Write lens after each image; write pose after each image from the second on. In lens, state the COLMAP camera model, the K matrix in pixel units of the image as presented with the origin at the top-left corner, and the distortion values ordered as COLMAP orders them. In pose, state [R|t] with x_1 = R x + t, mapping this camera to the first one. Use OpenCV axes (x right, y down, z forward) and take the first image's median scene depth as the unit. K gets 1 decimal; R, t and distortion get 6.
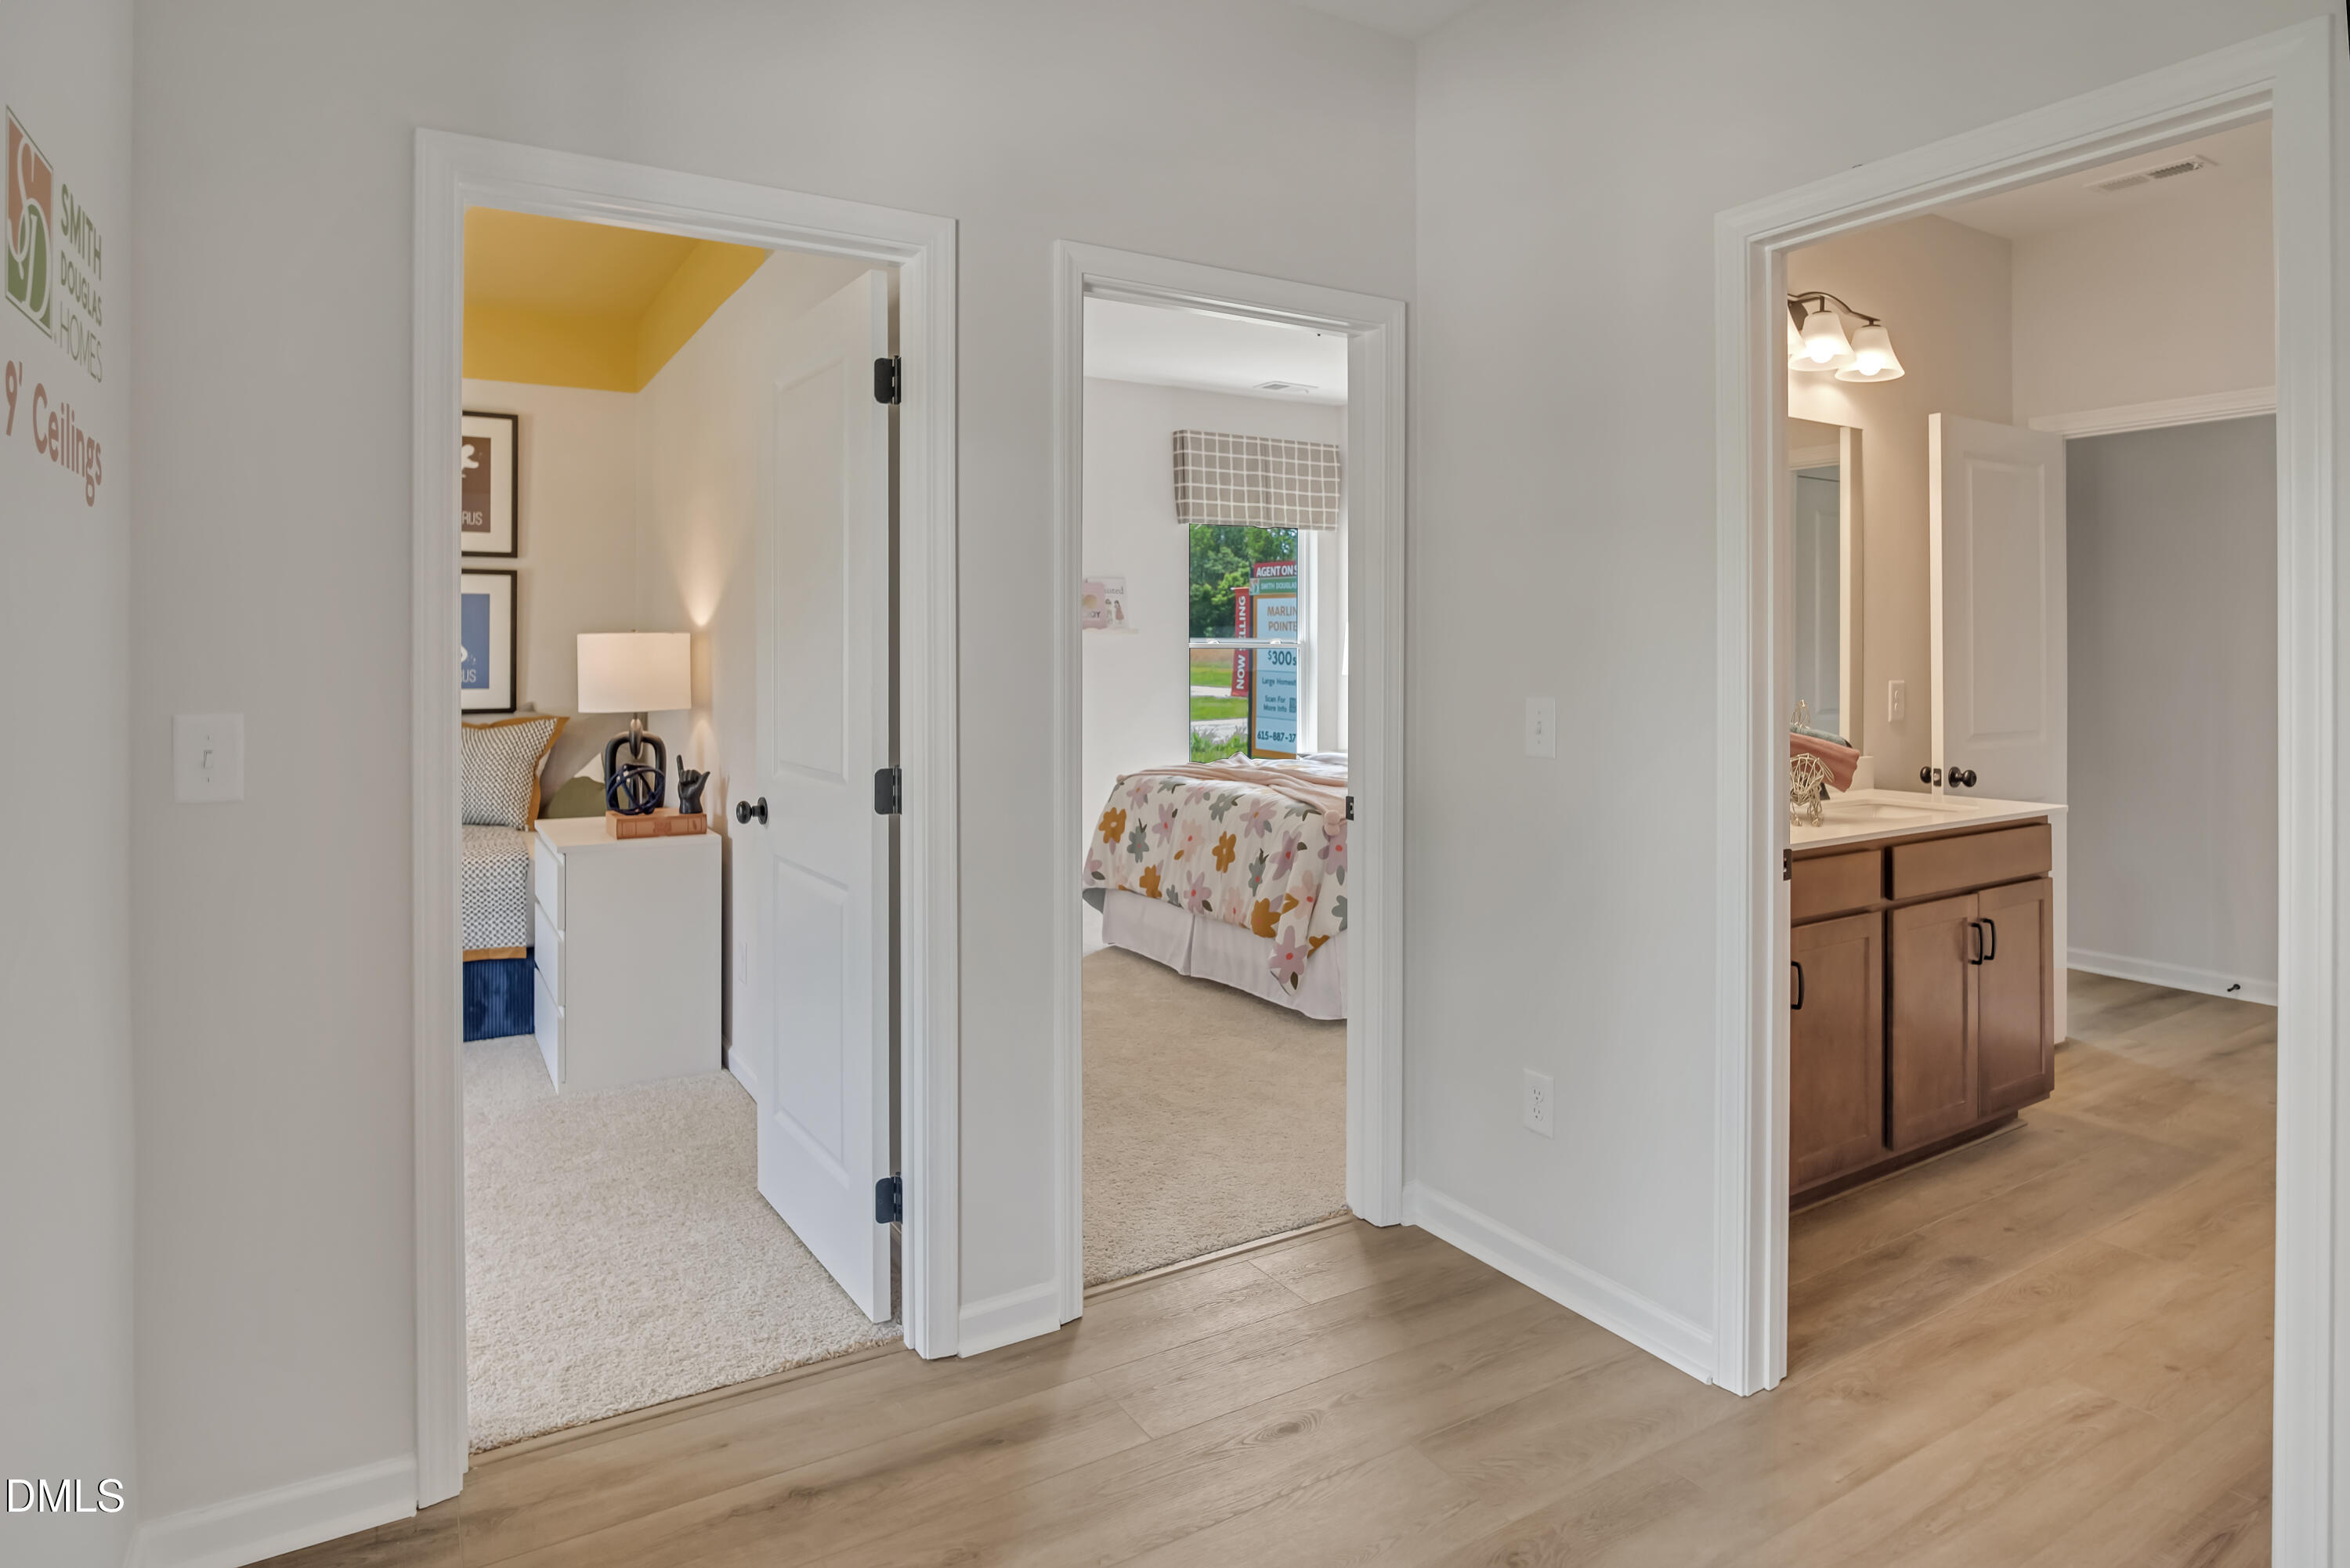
lens RADIAL K [[1293.9, 0, 1168.2], [0, 1293.9, 650.1], [0, 0, 1]] dist [-0.022564, -0.000043]
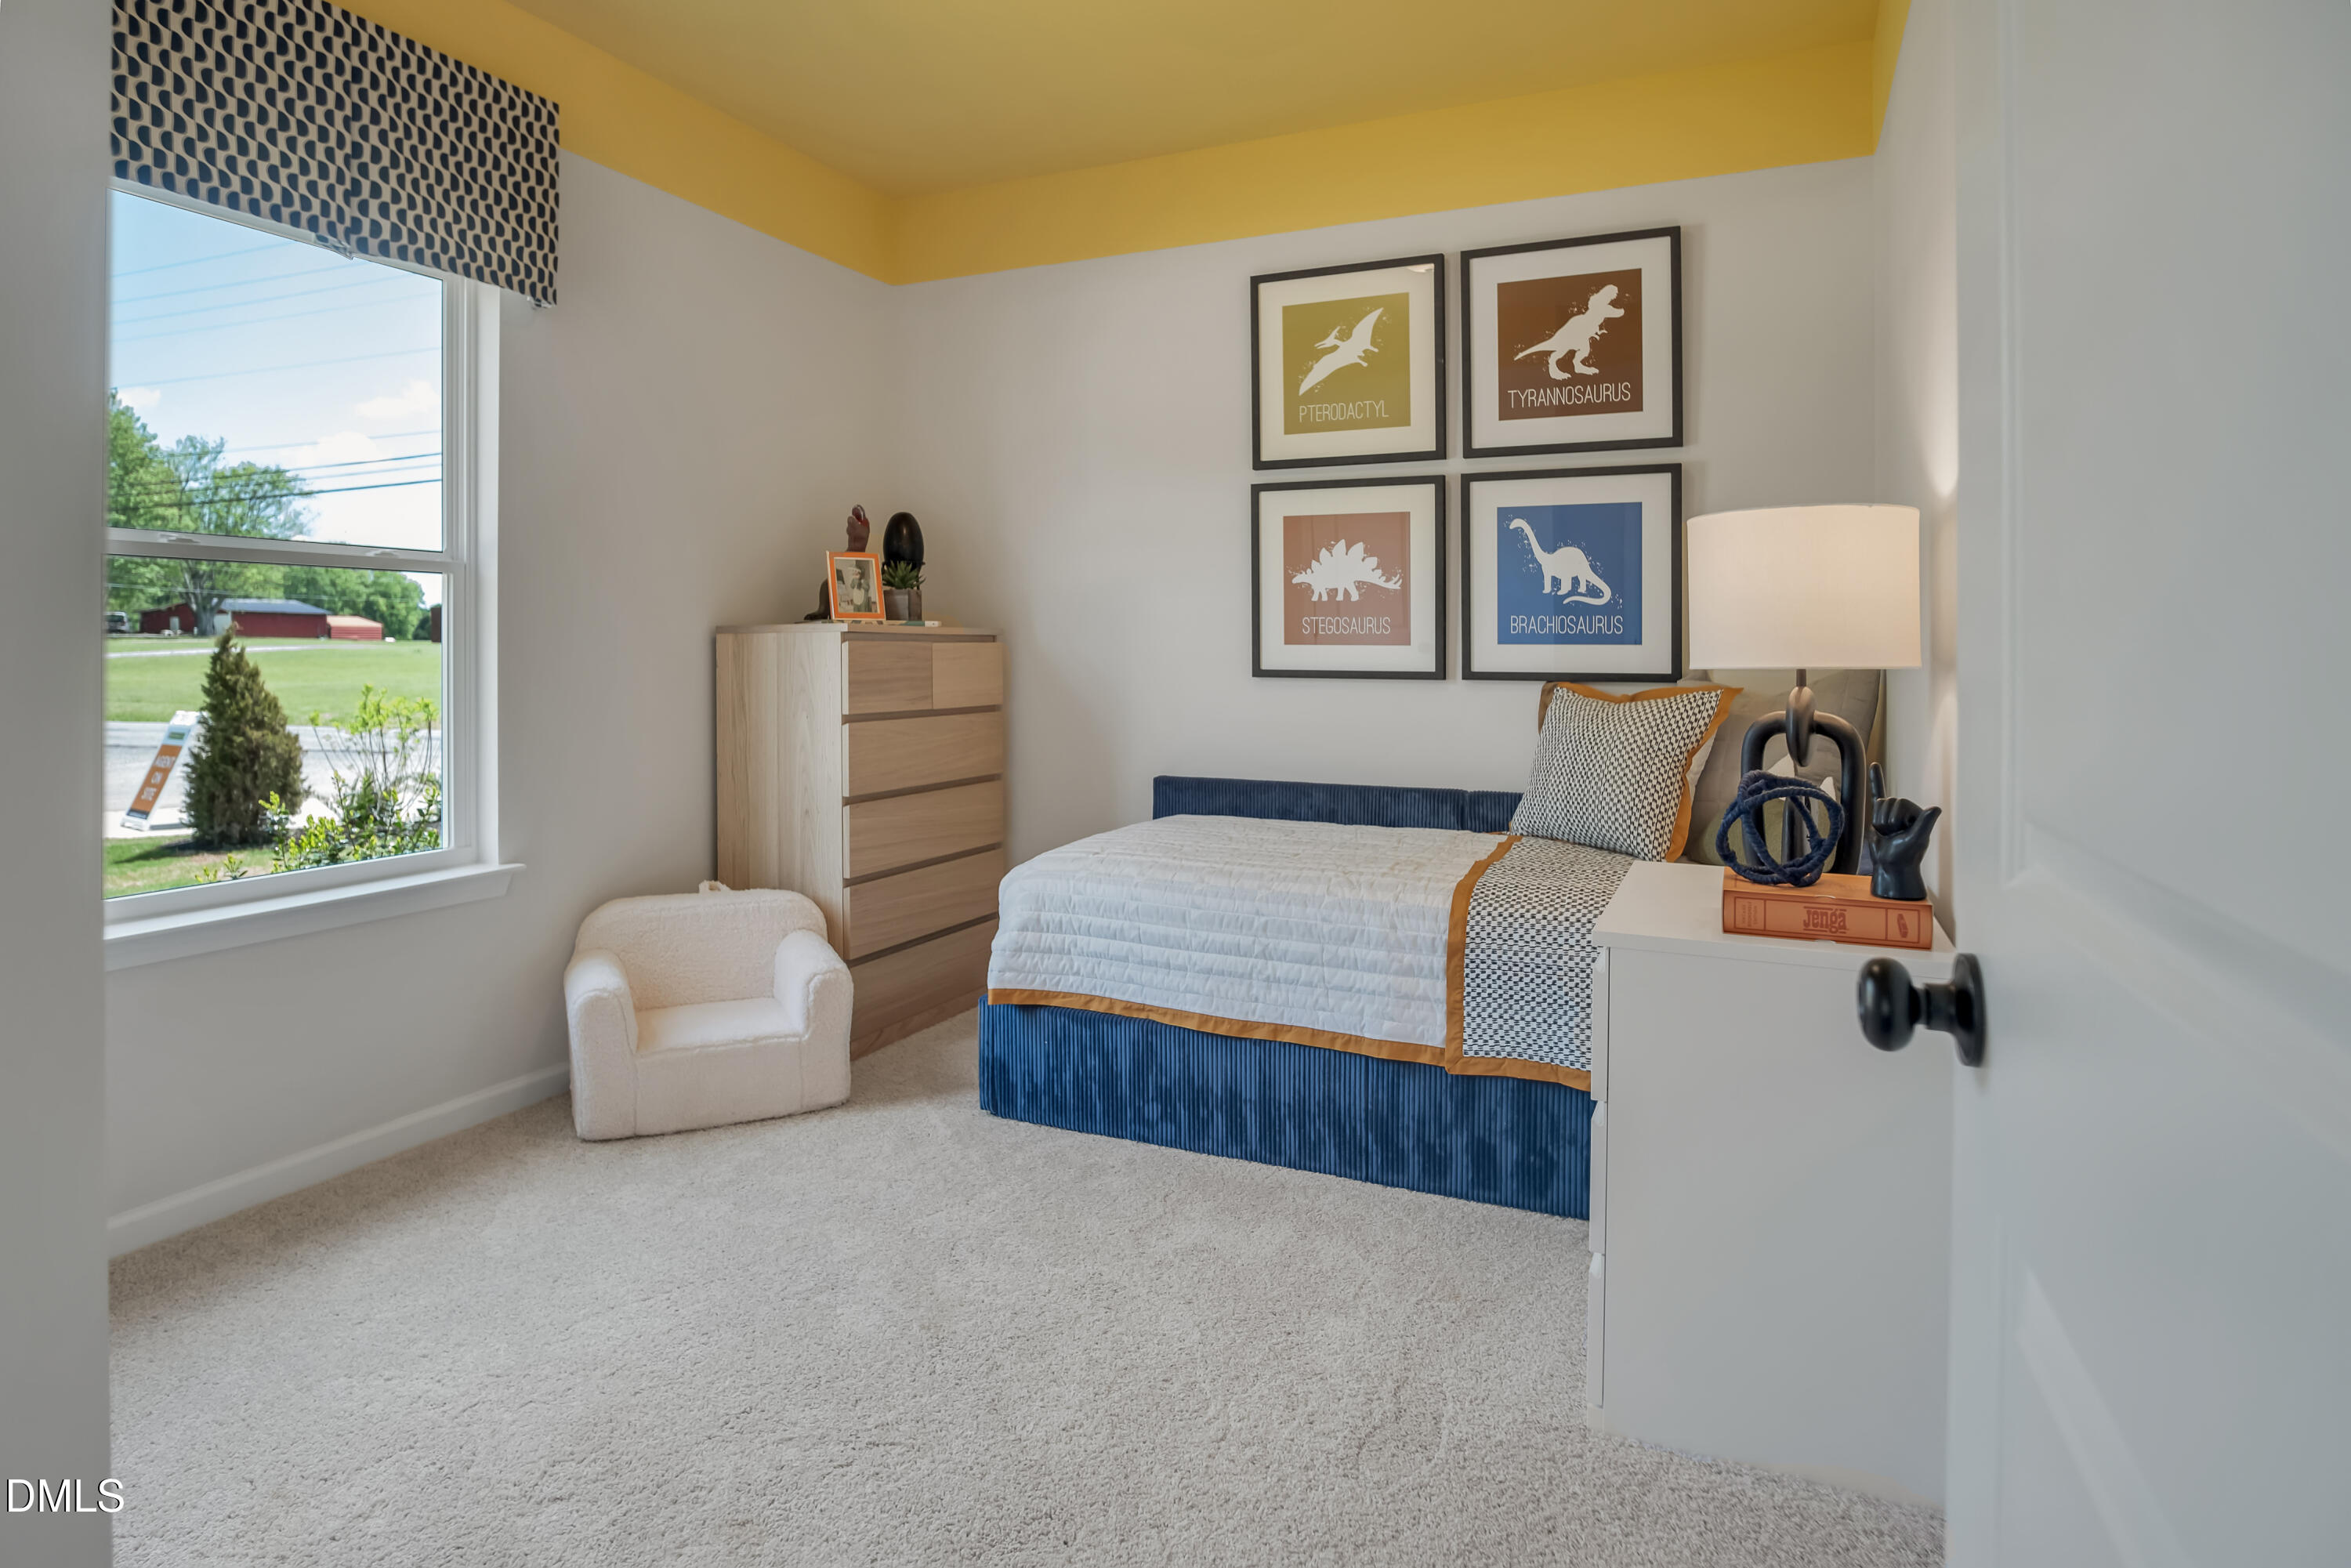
lens RADIAL K [[1294.5, 0, 1168.7], [0, 1294.5, 650.0], [0, 0, 1]] dist [-0.022564, -0.000043]
pose [[0.563526, -0.000090, -0.826098, -0.118488], [0.003048, 0.999993, 0.001971, 0.032504], [0.826093, -0.003628, 0.563522, 0.441125]]
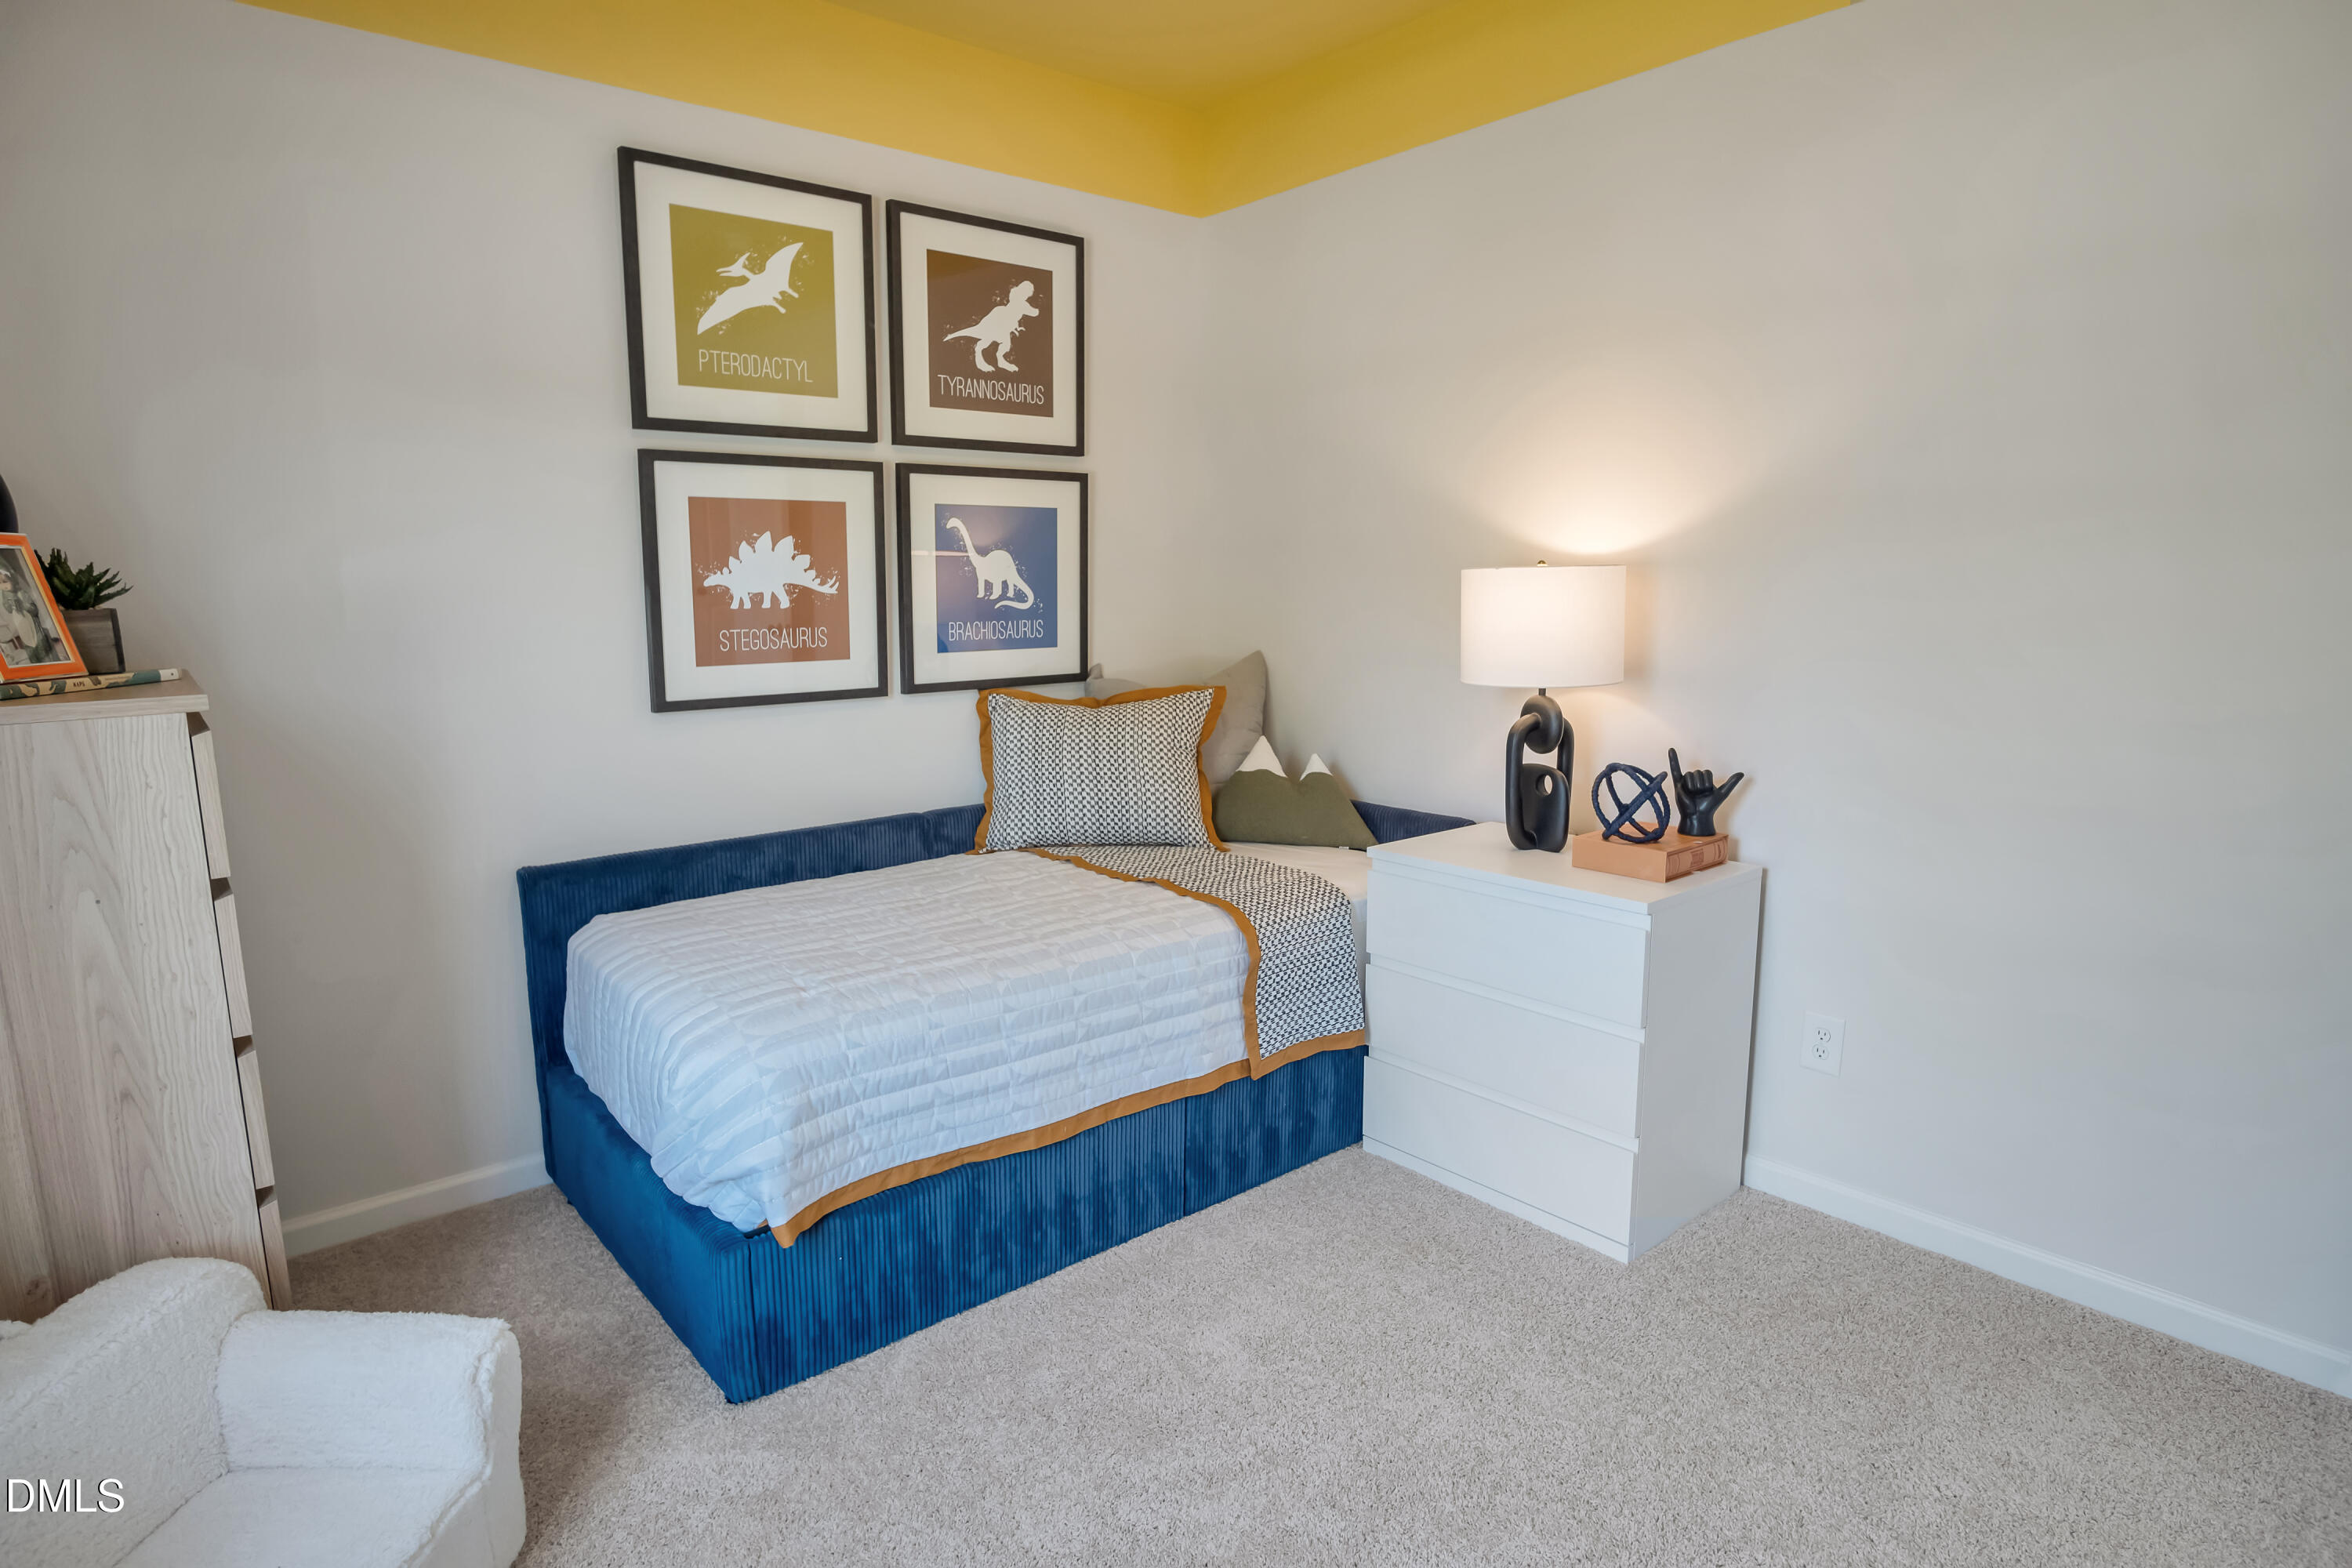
lens RADIAL K [[1272.4, 0, 1160.8], [0, 1272.4, 767.9], [0, 0, 1]] dist [-0.023853, 0.000966]
pose [[0.988069, -0.036136, 0.149710, -0.608669], [0.012740, 0.987930, 0.154379, -0.011402], [-0.153482, -0.150630, 0.976603, 0.323466]]
